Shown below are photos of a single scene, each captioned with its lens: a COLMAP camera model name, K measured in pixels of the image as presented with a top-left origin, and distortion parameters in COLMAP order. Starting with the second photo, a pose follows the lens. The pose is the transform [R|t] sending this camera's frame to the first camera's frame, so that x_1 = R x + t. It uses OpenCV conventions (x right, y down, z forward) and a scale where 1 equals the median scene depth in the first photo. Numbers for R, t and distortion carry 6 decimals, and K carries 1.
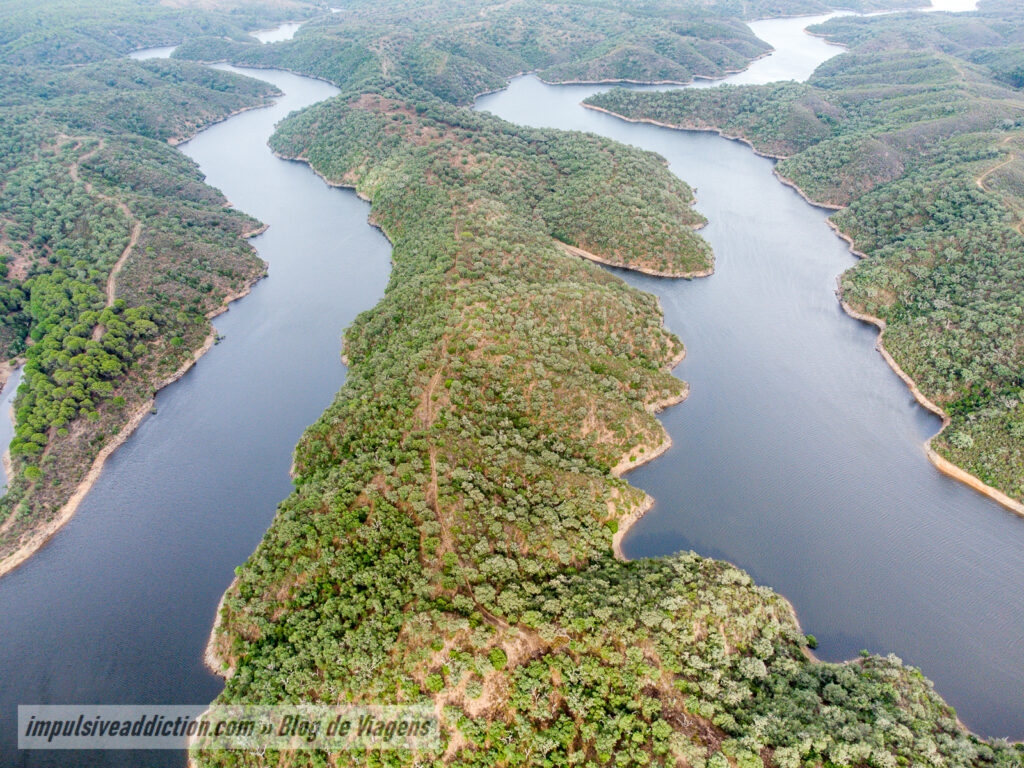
lens RADIAL K [[763.5, 0, 512.2], [0, 763.5, 384.1], [0, 0, 1]] dist [0.020423, 0.005742]
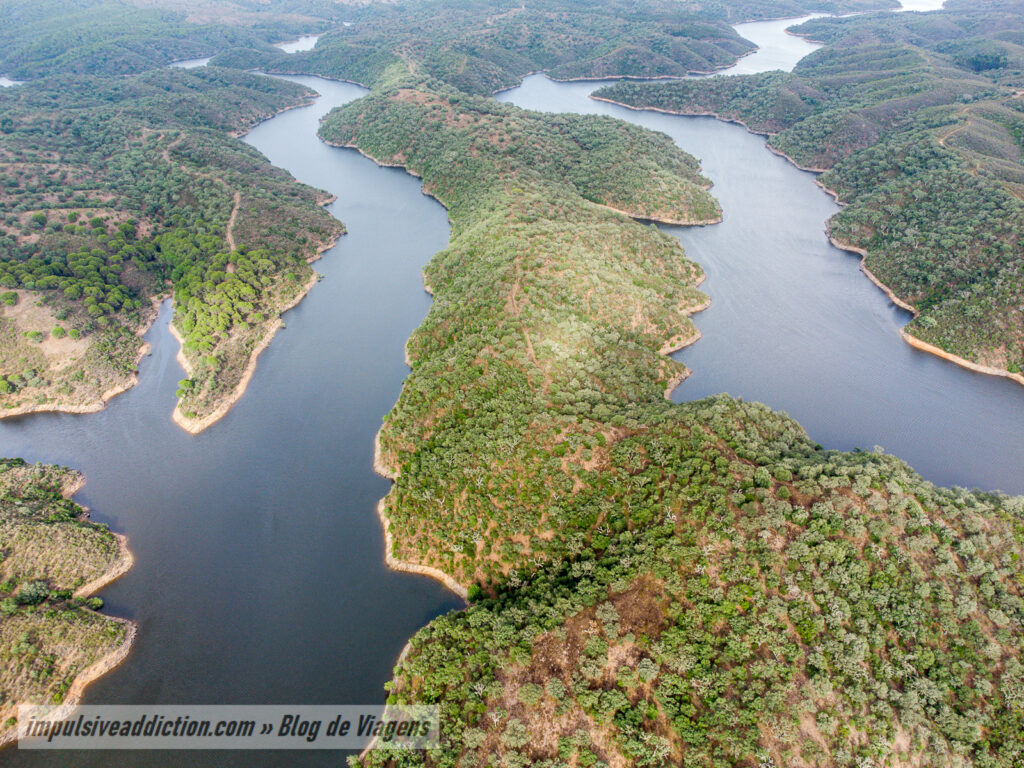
lens RADIAL K [[763.5, 0, 515.2], [0, 763.5, 381.9], [0, 0, 1]] dist [0.020423, 0.005742]
pose [[0.999437, -0.030101, 0.014838, -0.085814], [0.030395, 0.999337, -0.020022, 0.122227], [-0.014226, 0.020462, 0.999689, -0.184128]]
